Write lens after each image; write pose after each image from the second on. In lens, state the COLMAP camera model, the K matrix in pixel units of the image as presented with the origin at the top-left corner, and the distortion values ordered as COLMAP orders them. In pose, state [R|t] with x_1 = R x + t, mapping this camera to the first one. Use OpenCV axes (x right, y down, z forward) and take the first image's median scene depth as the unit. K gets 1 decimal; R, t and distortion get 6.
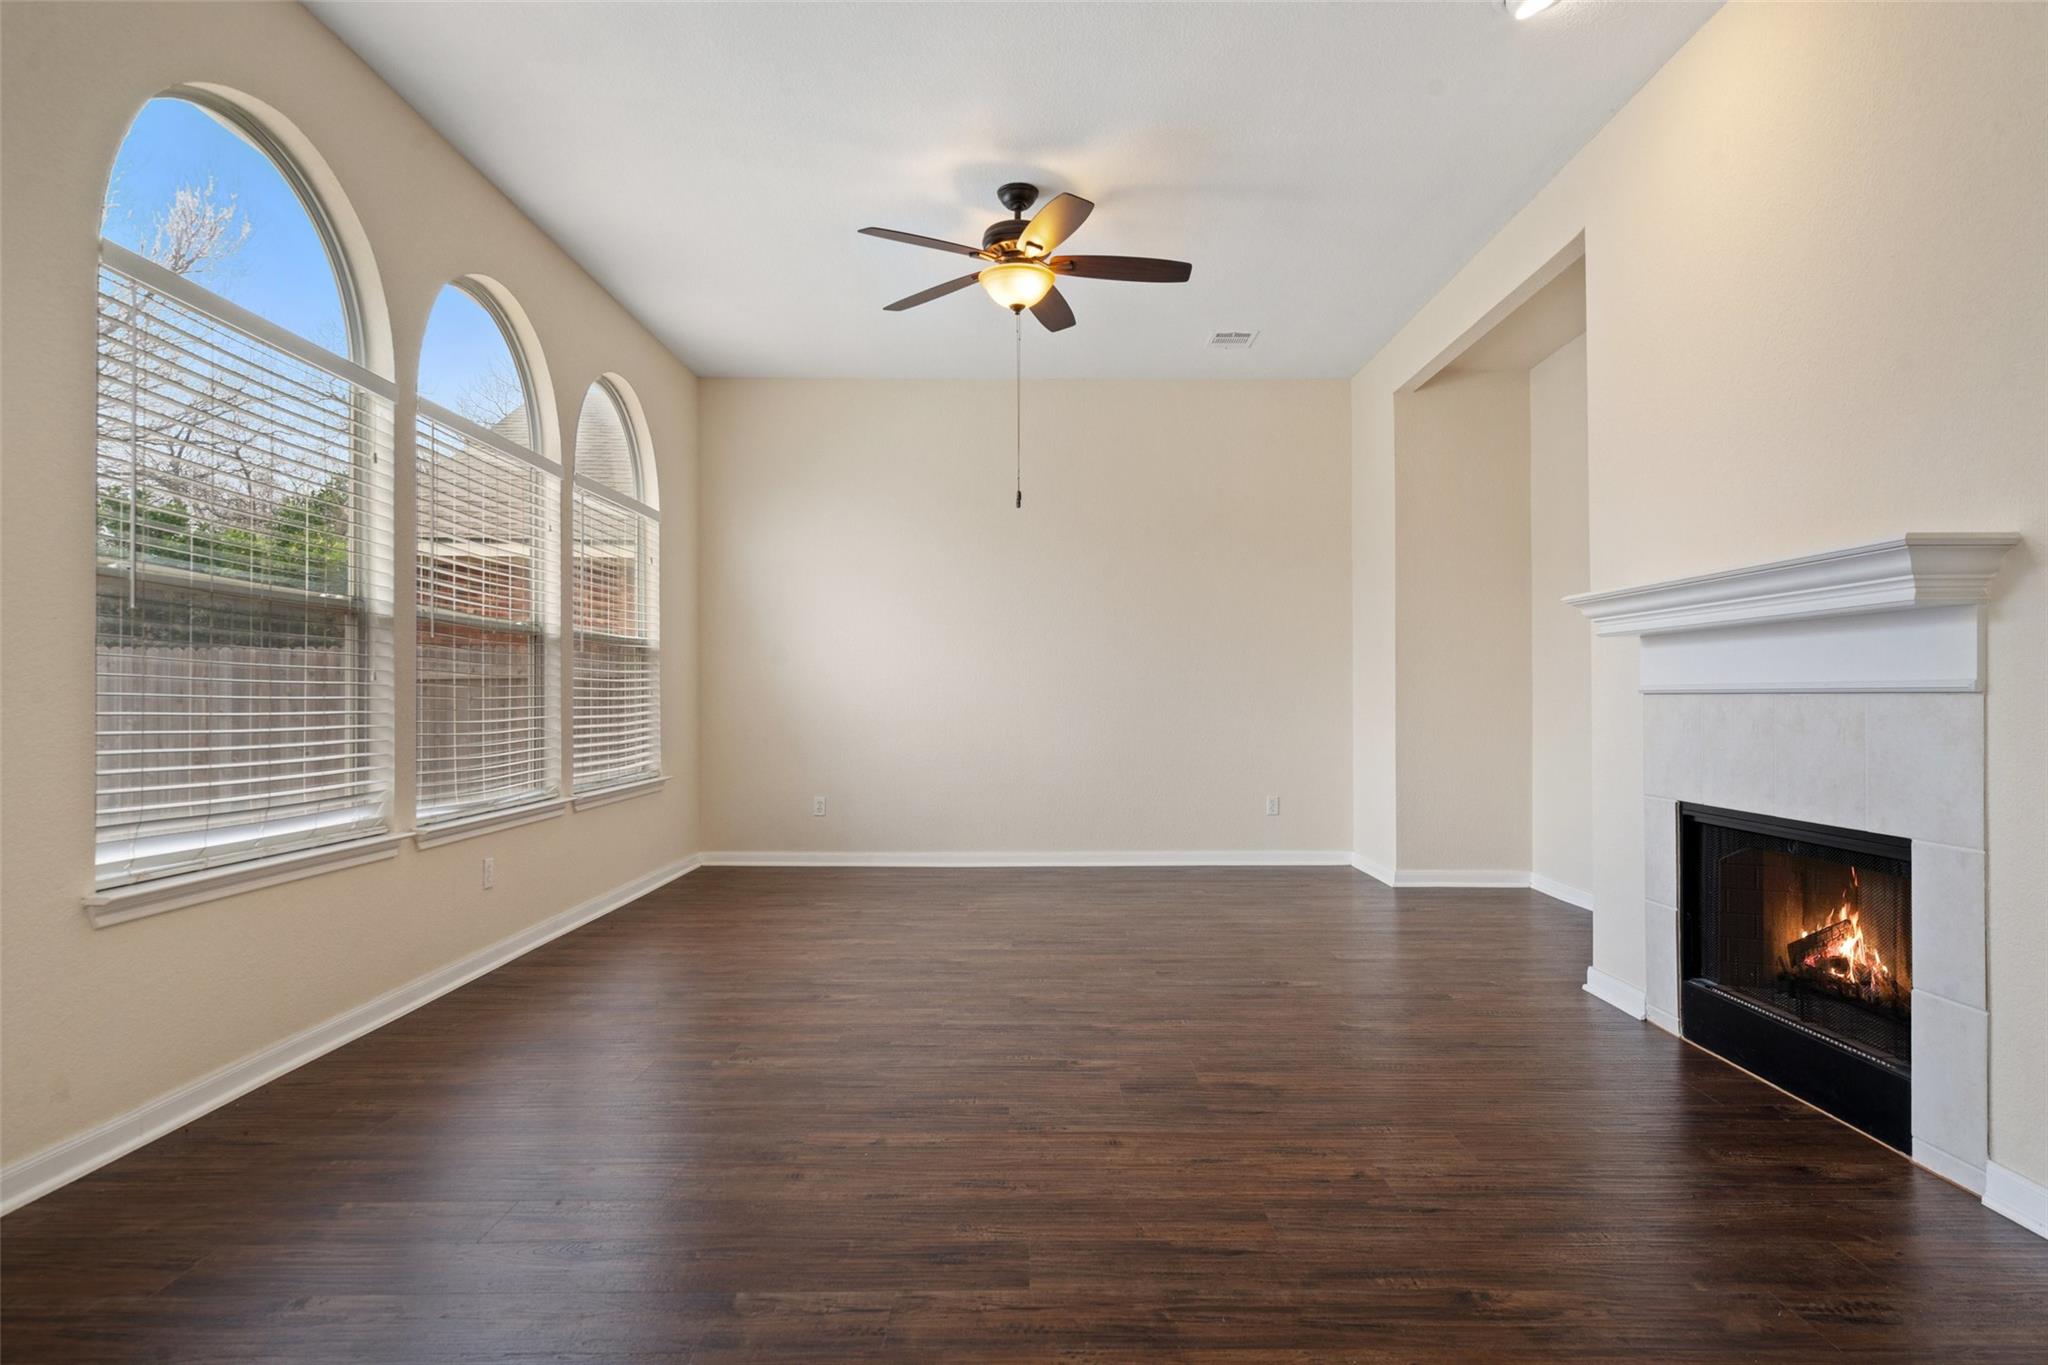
lens RADIAL K [[1133.1, 0, 1034.1], [0, 1133.1, 686.4], [0, 0, 1]] dist [0.005185, 0.001250]
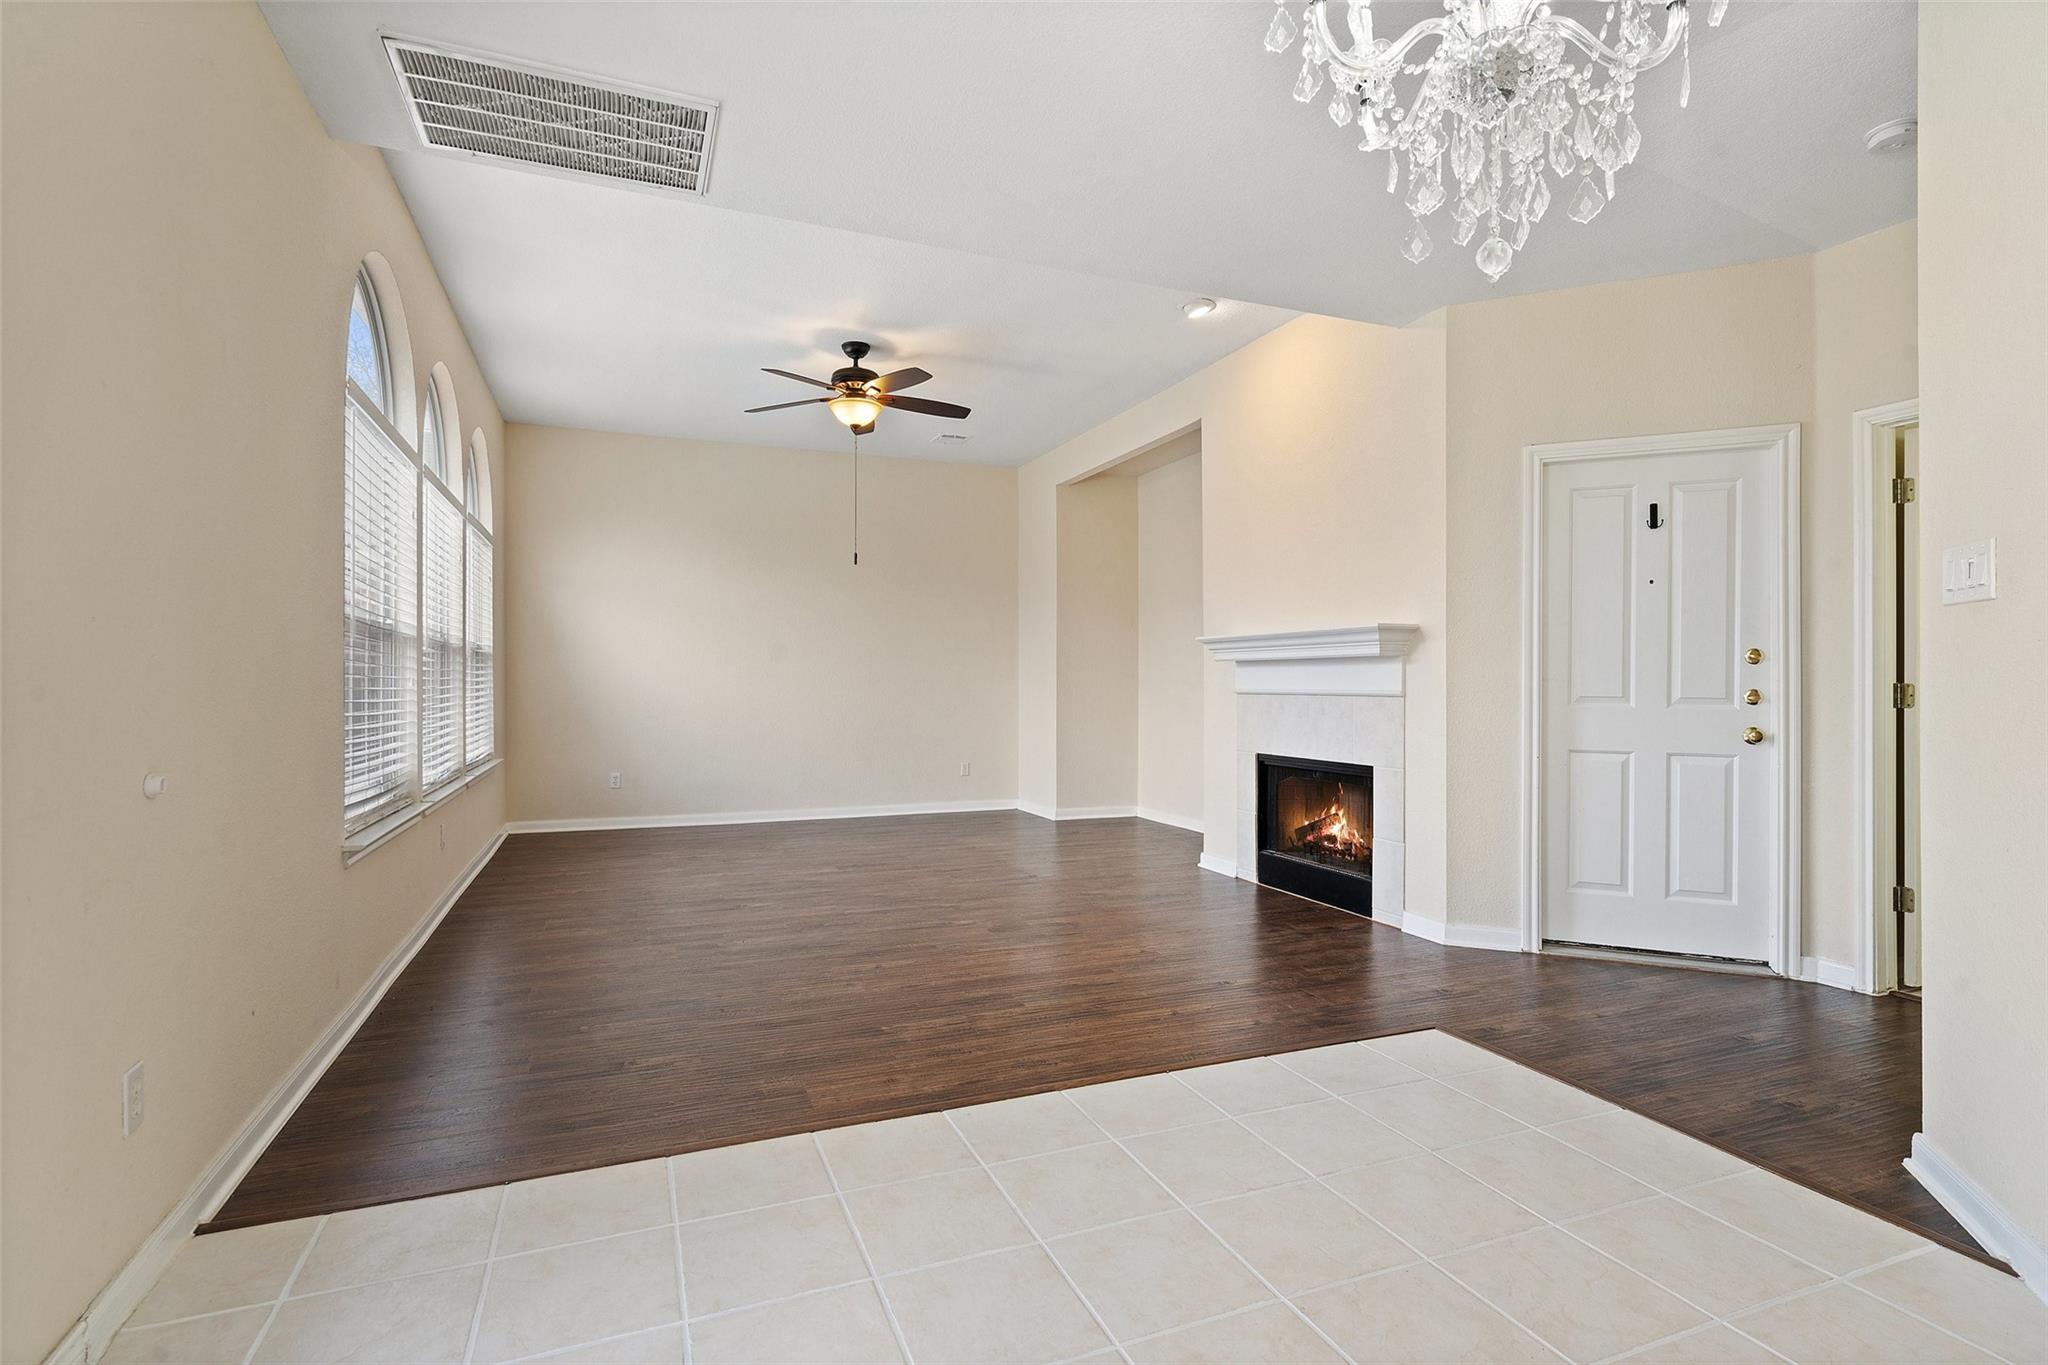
lens RADIAL K [[974.9, 0, 1022.2], [0, 974.9, 687.3], [0, 0, 1]] dist [-0.000756, 0.000477]
pose [[0.930666, -0.001147, 0.365867, -0.351833], [-0.003634, 0.999917, 0.012379, -0.022084], [-0.365851, -0.012850, 0.930585, -0.310678]]
